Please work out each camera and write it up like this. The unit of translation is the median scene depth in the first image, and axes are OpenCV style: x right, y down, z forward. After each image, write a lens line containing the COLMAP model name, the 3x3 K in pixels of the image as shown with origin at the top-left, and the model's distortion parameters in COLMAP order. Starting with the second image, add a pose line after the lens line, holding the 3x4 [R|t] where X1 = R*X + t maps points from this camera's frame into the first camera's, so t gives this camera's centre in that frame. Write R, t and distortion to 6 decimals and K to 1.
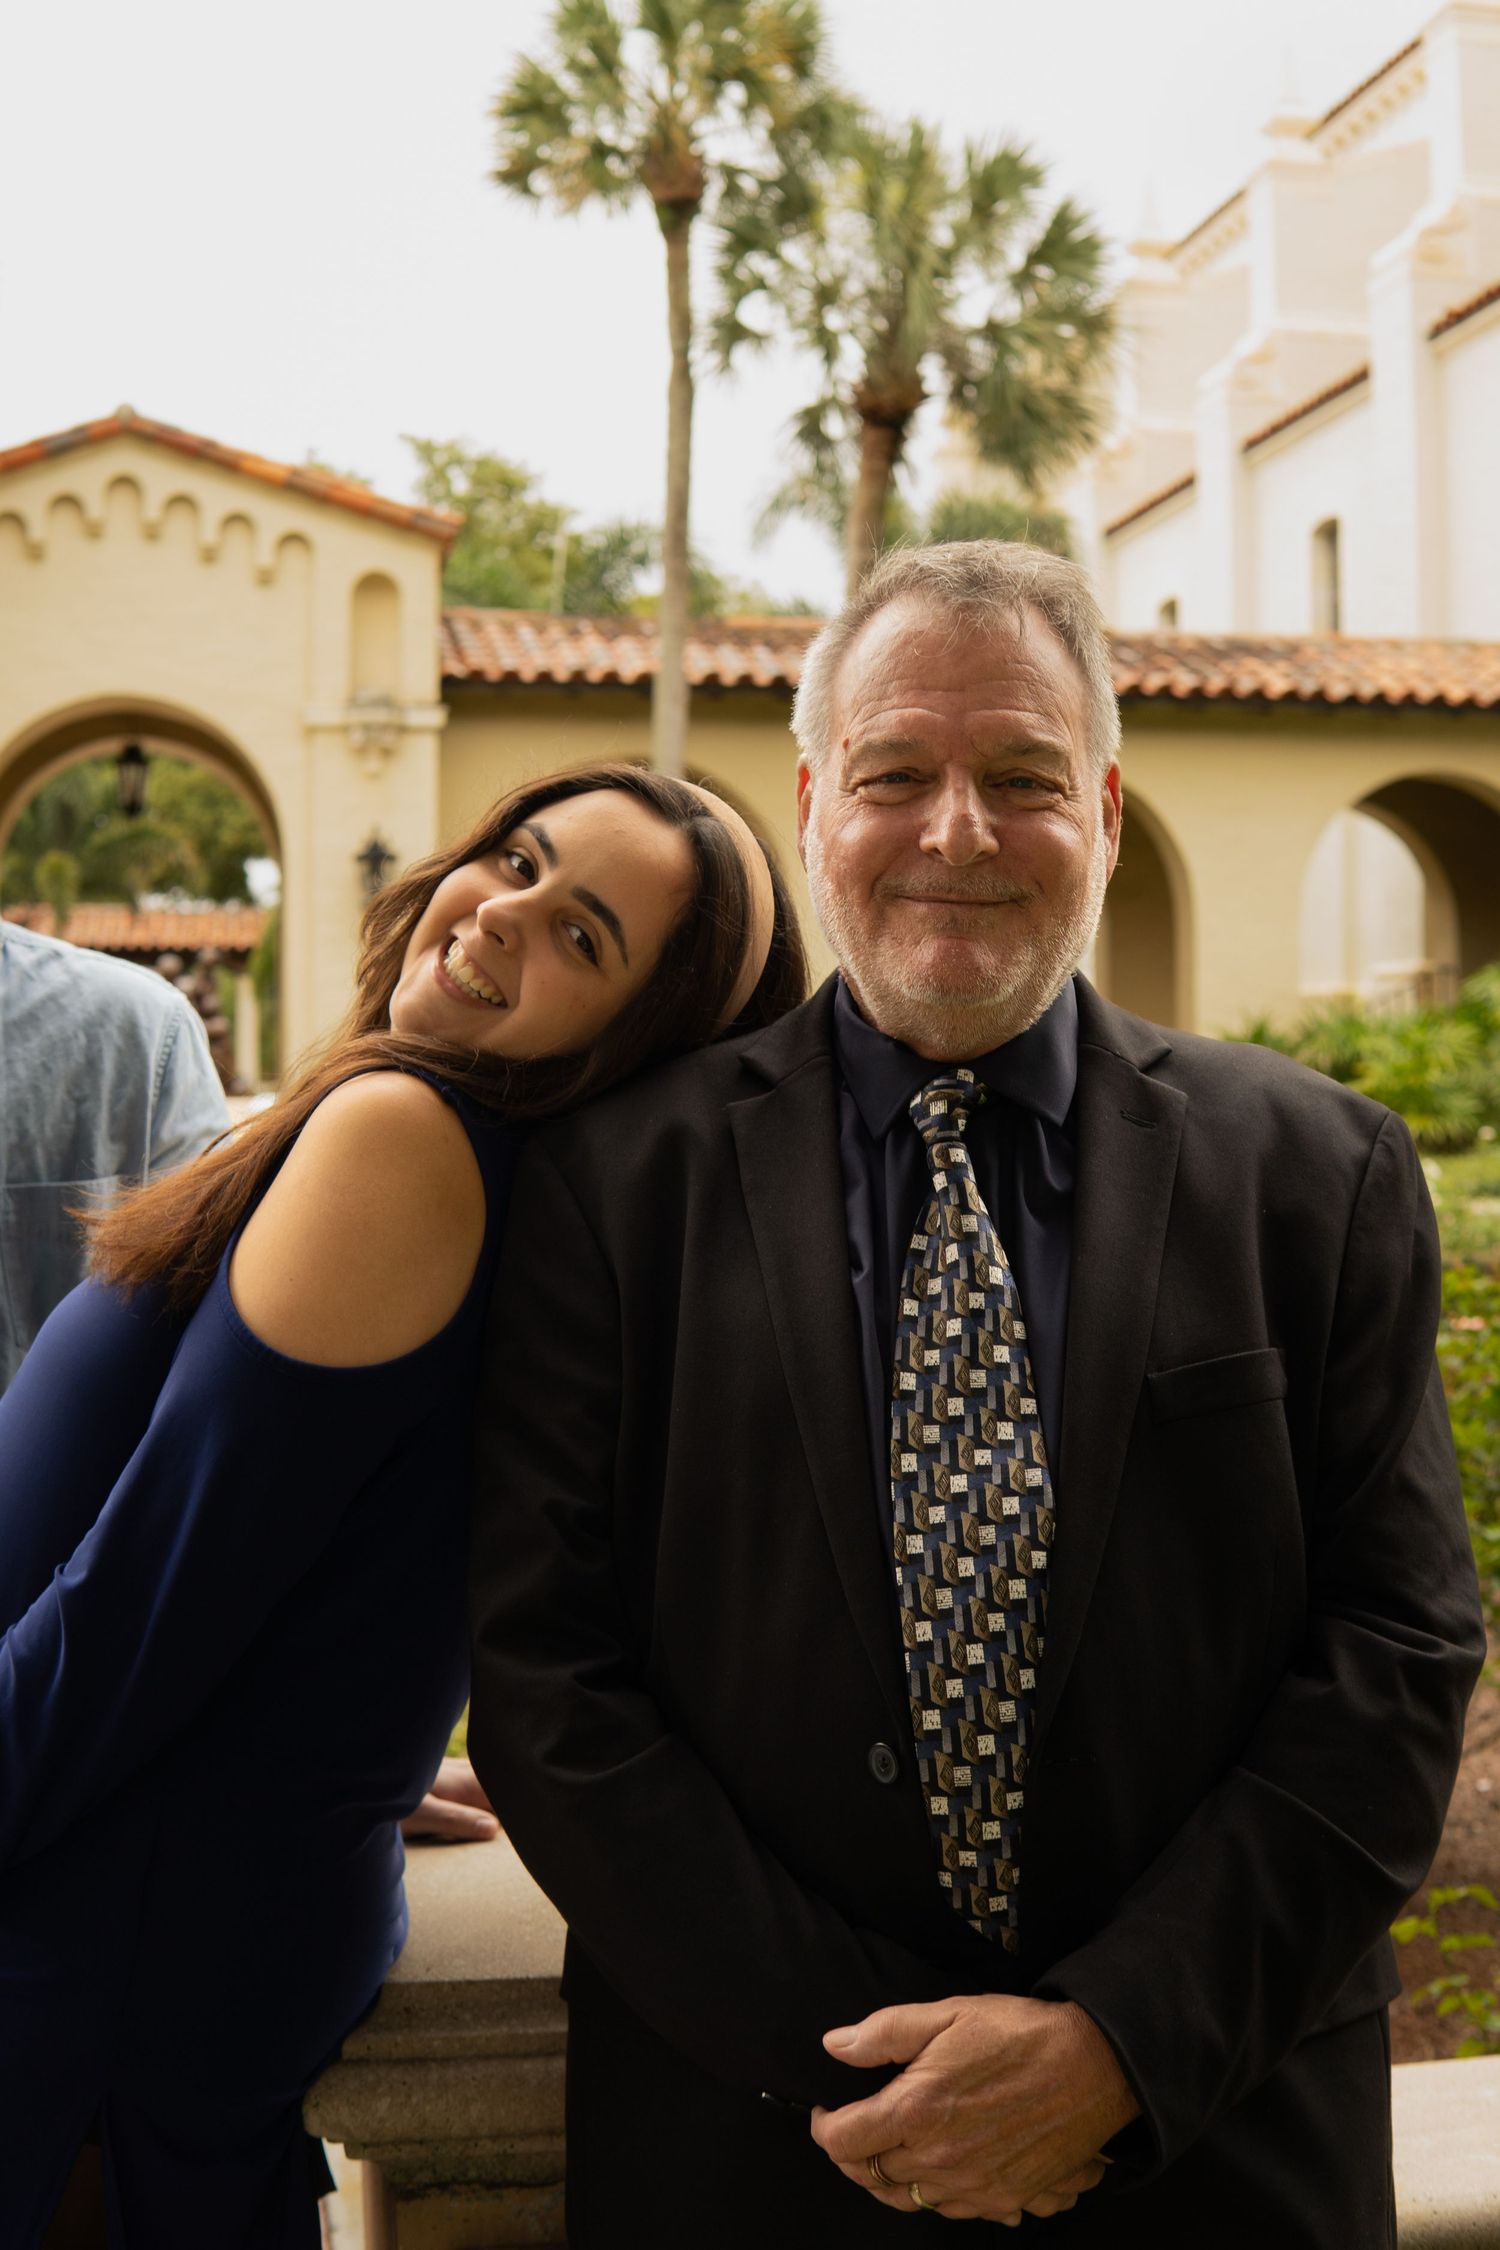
lens RADIAL K [[2962.0, 0, 750.0], [0, 2962.0, 1125.0], [0, 0, 1]] dist [-0.178229, -0.035880]
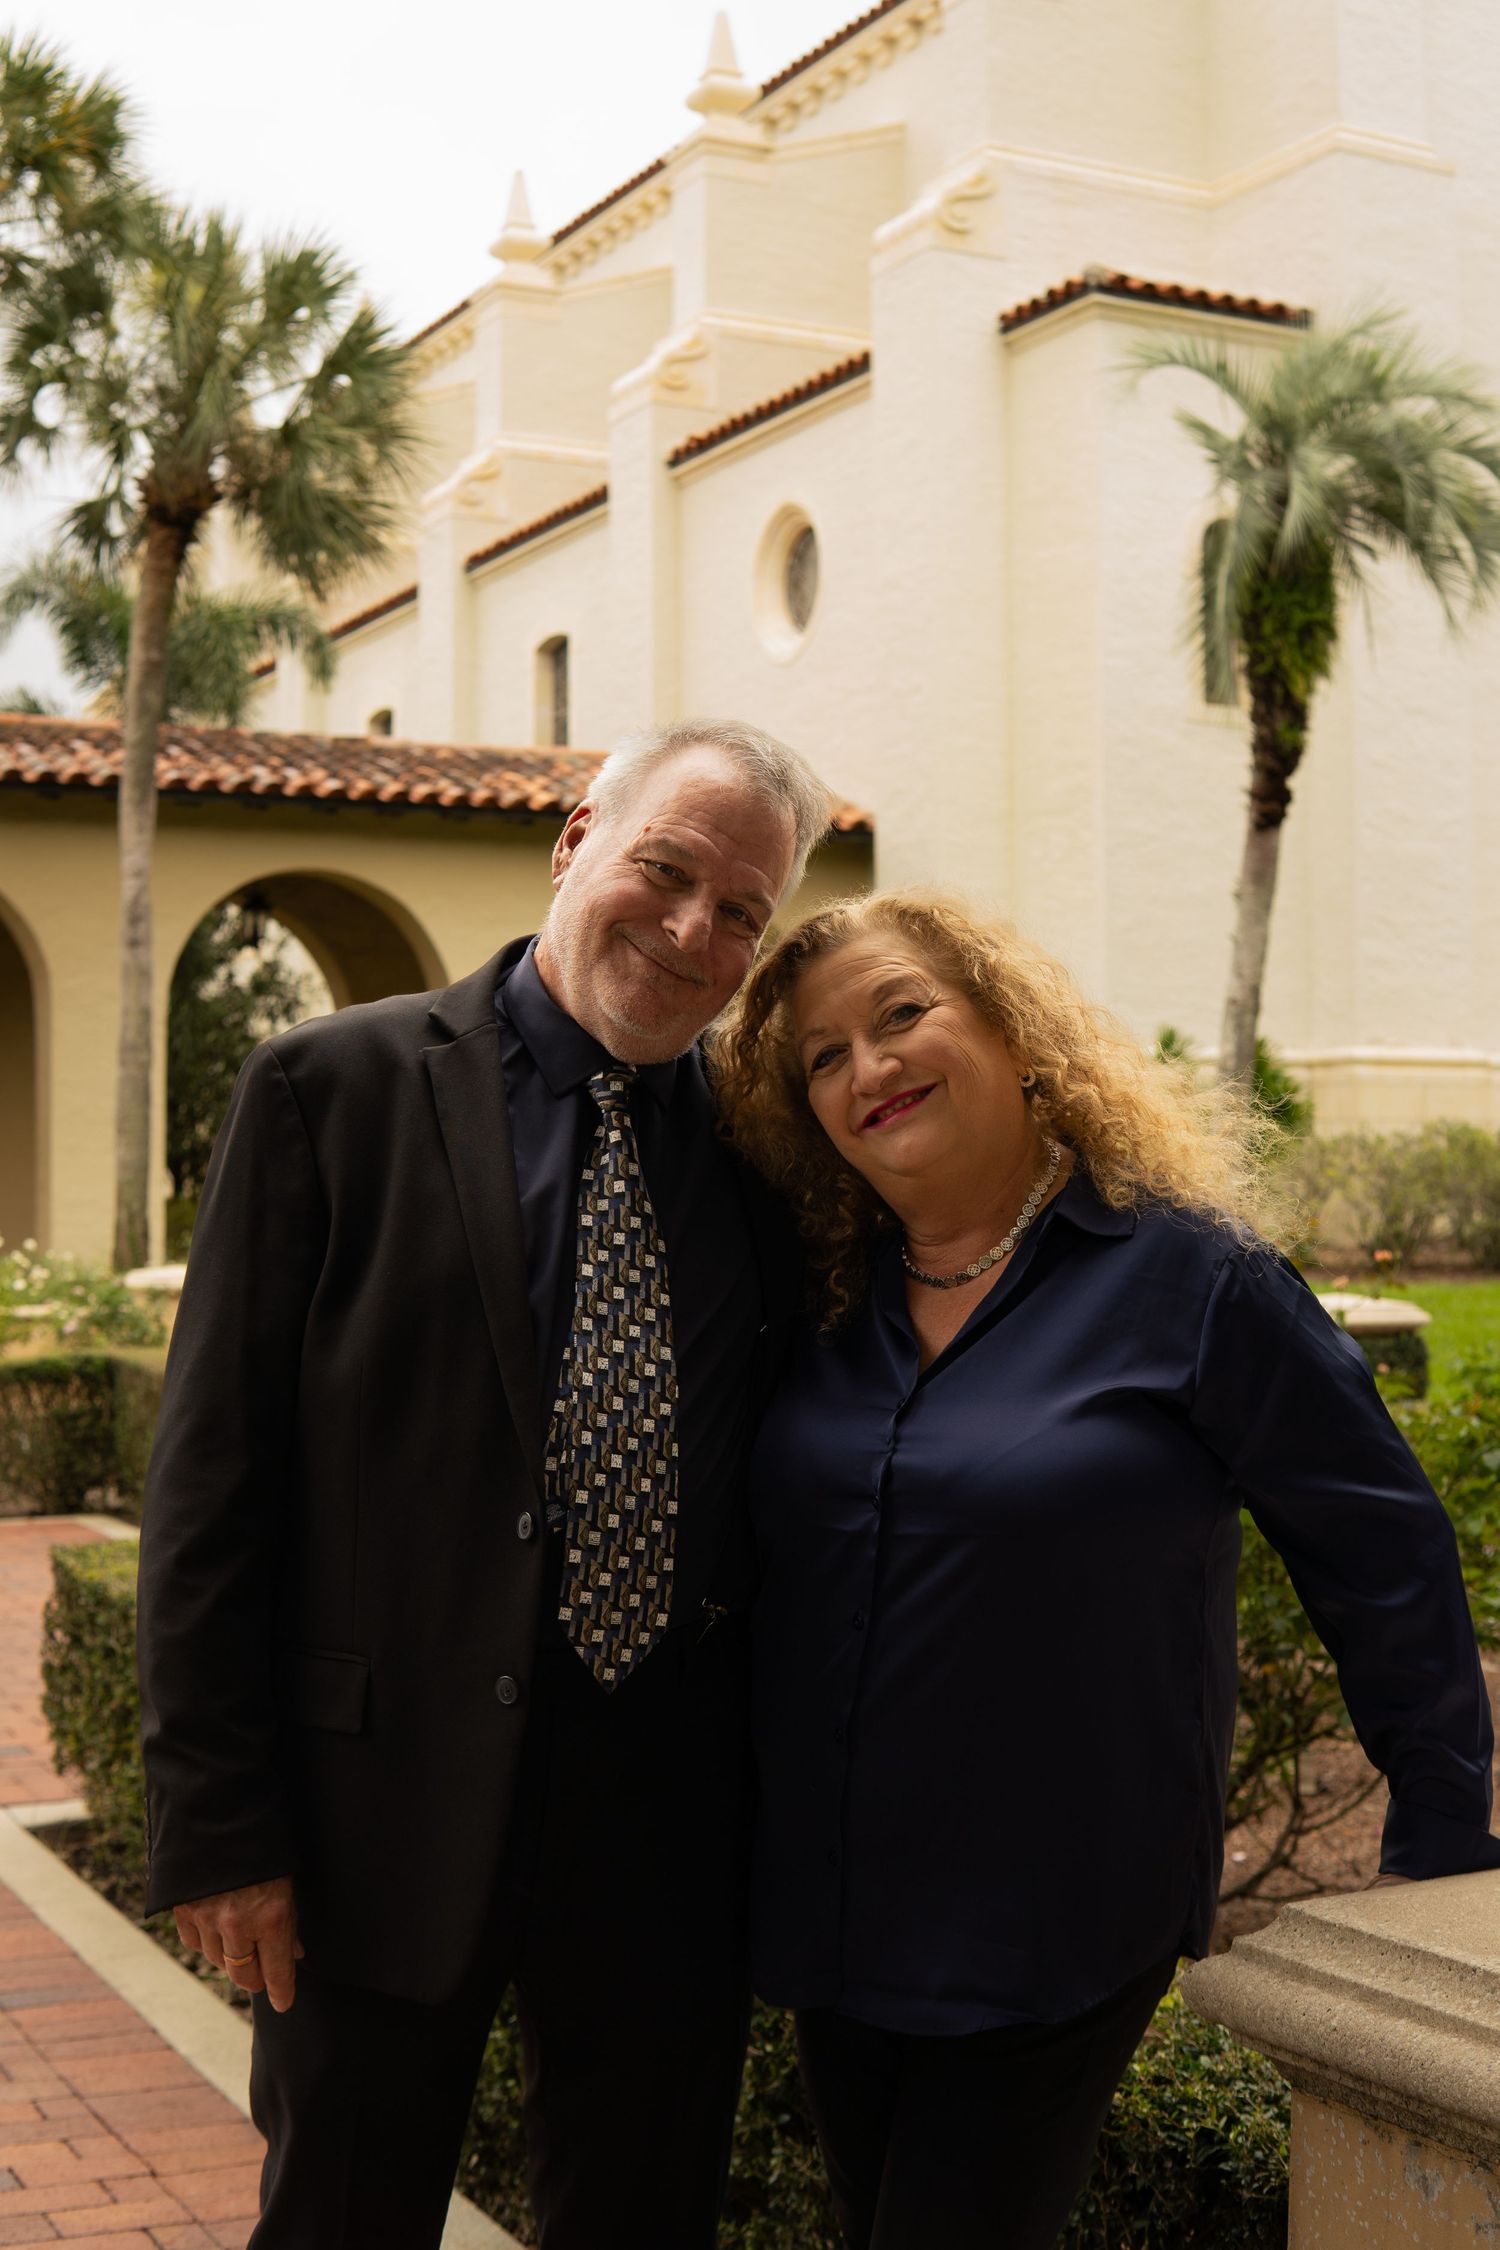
lens RADIAL K [[2962.0, 0, 750.0], [0, 2962.0, 1125.0], [0, 0, 1]] dist [-0.178229, -0.035880]
pose [[0.955630, 0.007459, 0.294476, -0.053618], [0.003678, 0.999299, -0.037245, 0.002351], [-0.294548, 0.036675, 0.954933, 0.004685]]
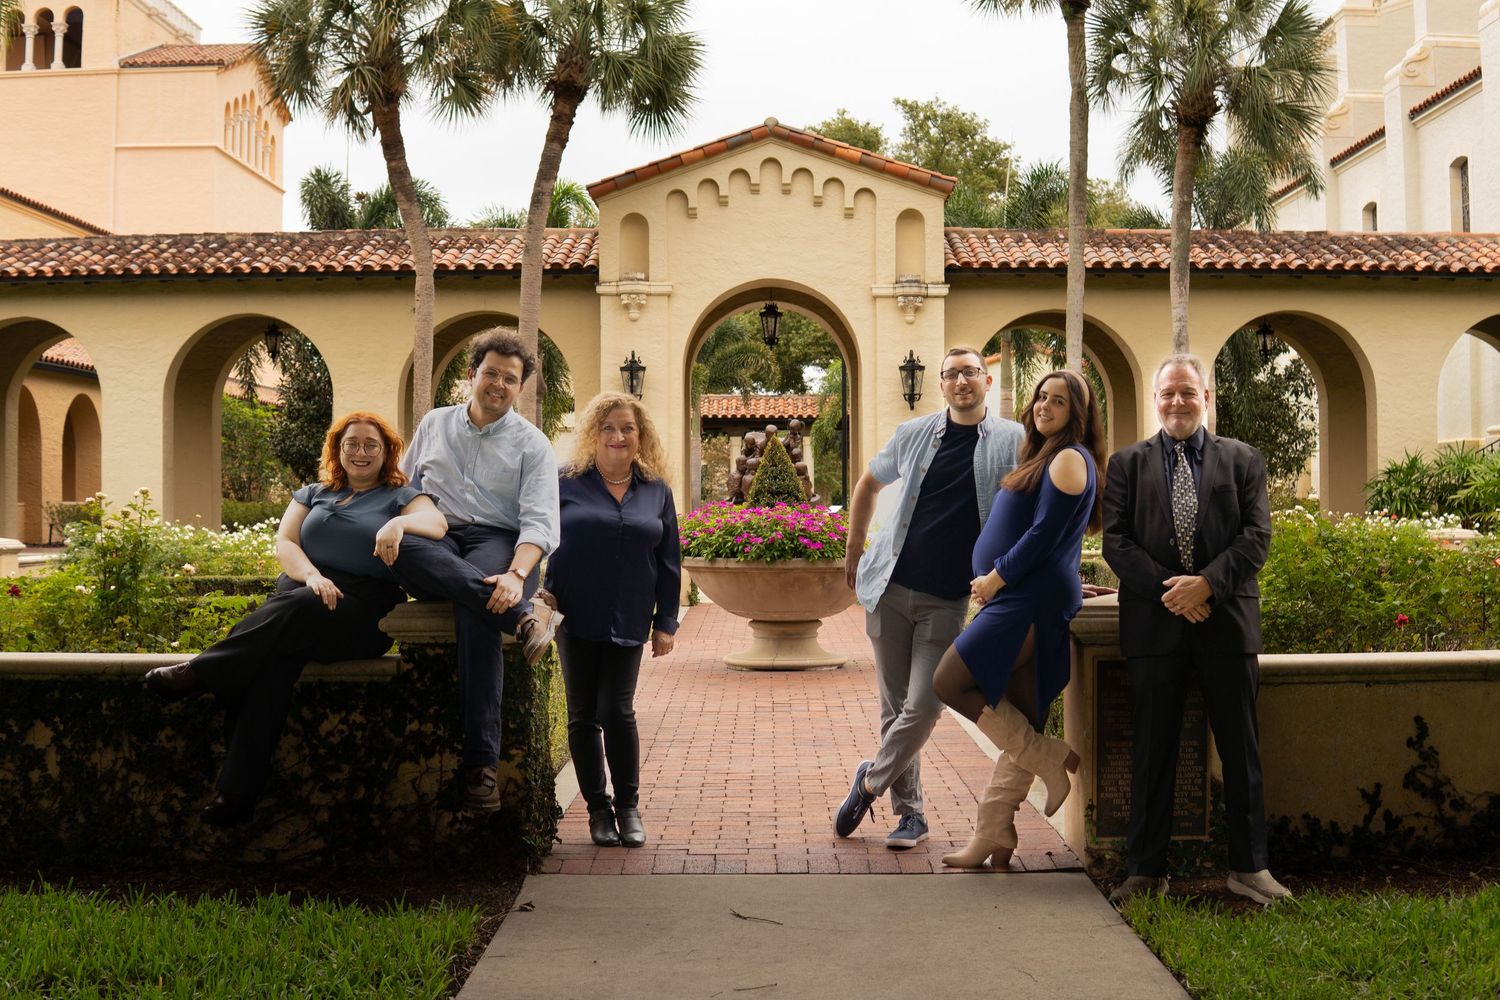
lens RADIAL K [[1986.7, 0, 750.0], [0, 1986.7, 500.0], [0, 0, 1]] dist [-0.207946, -0.055630]
pose [[0.983466, -0.002005, -0.181081, -0.004924], [-0.001207, 0.999844, -0.017626, 0.011846], [0.181088, 0.017553, 0.983310, -0.208477]]
